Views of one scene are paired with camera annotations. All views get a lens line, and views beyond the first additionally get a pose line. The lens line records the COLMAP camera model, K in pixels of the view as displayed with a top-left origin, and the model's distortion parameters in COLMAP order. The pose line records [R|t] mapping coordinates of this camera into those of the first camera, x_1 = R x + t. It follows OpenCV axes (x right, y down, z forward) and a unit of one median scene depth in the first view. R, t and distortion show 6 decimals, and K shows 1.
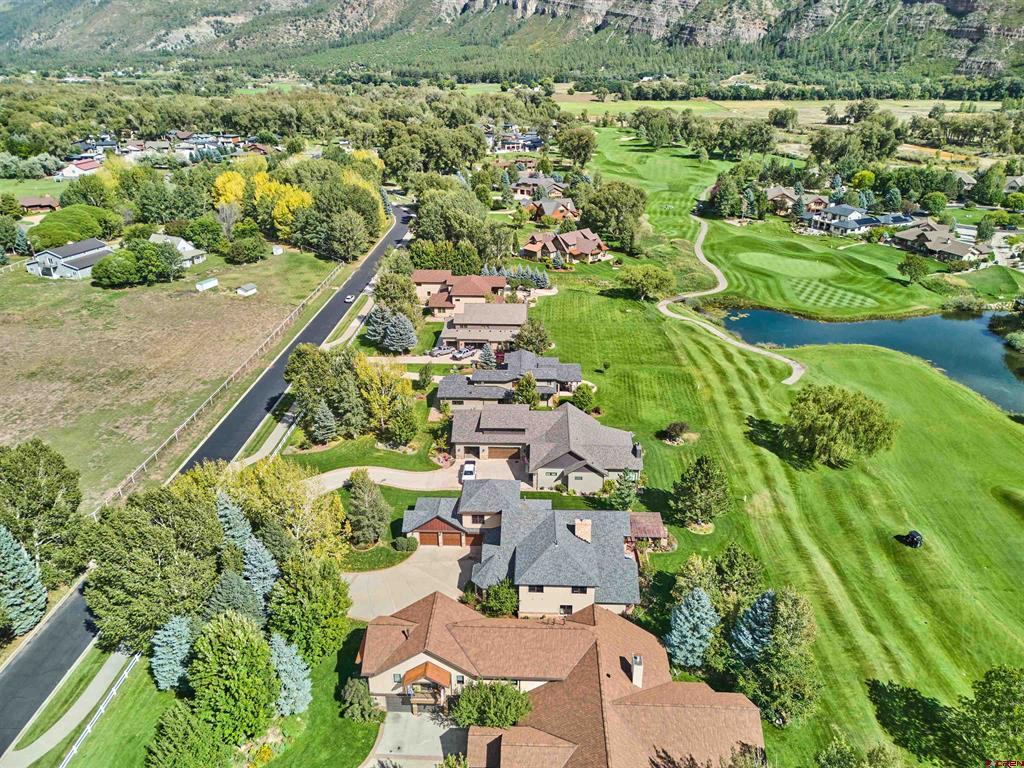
lens RADIAL K [[723.3, 0, 512.0], [0, 723.3, 384.0], [0, 0, 1]] dist [0.066456, -0.051643]
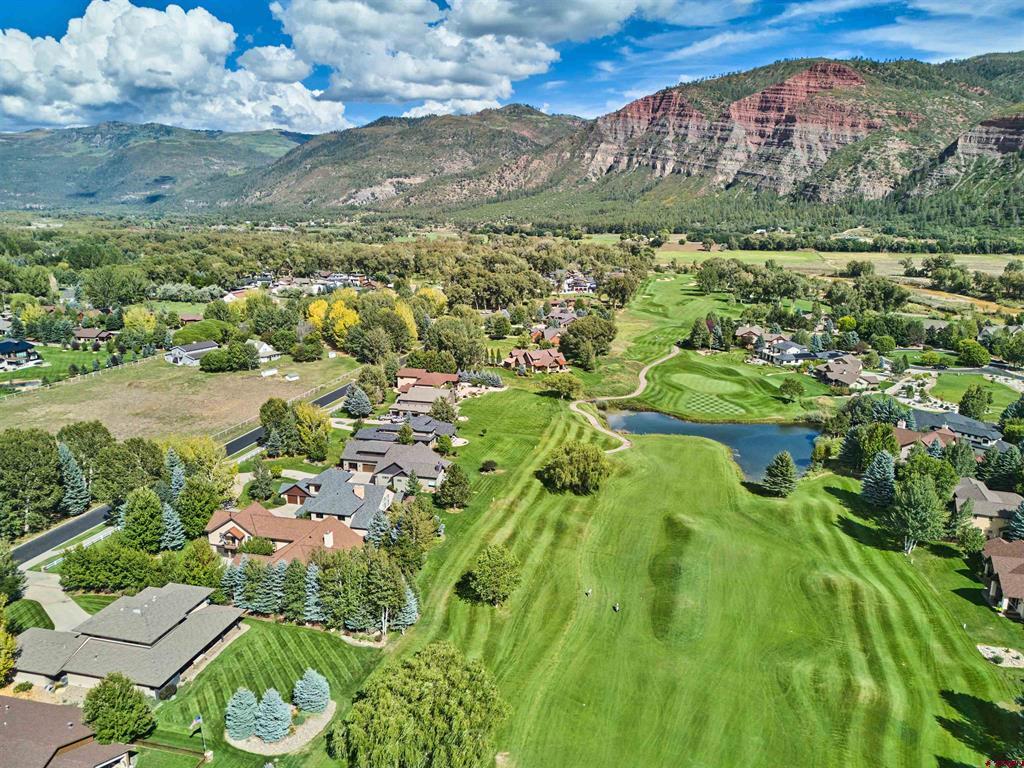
lens RADIAL K [[723.3, 0, 512.0], [0, 723.3, 384.0], [0, 0, 1]] dist [0.066456, -0.051643]
pose [[0.977958, 0.052618, -0.202065, 0.108648], [-0.088421, 0.981037, -0.172476, 0.029063], [0.189158, 0.186541, 0.964065, -0.093068]]
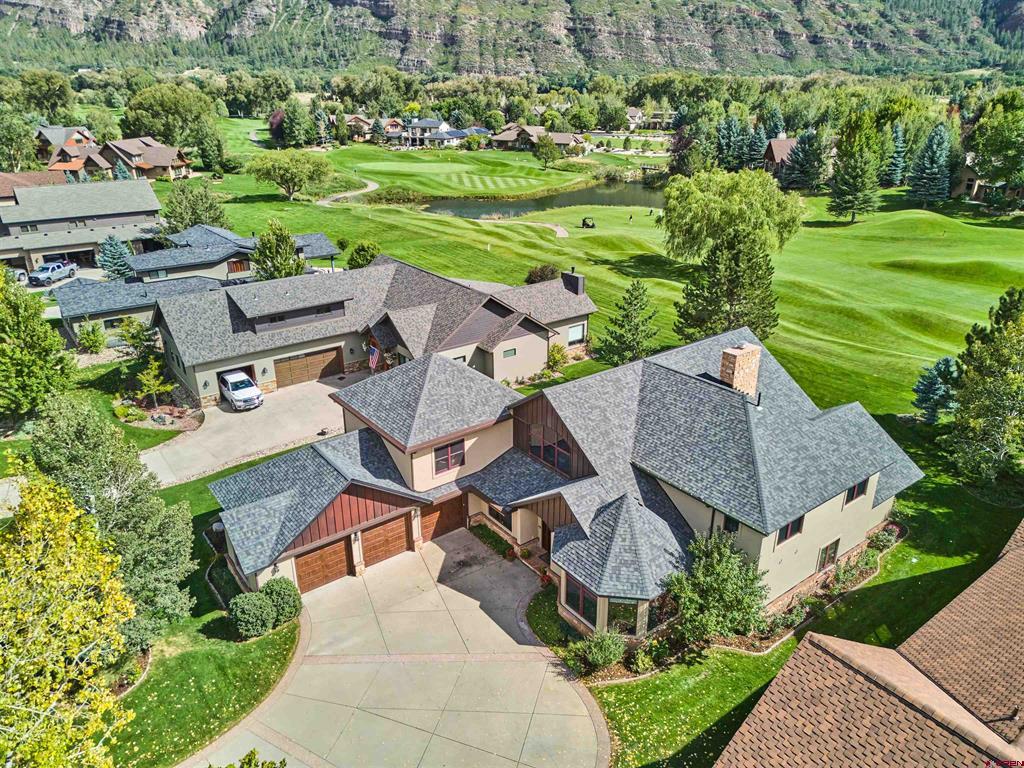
lens RADIAL K [[723.3, 0, 512.0], [0, 723.3, 384.0], [0, 0, 1]] dist [0.066456, -0.051643]
pose [[0.776162, -0.243372, 0.581673, -0.032666], [0.257208, 0.964471, 0.060326, 0.020114], [-0.575688, 0.102788, 0.811183, 0.099753]]
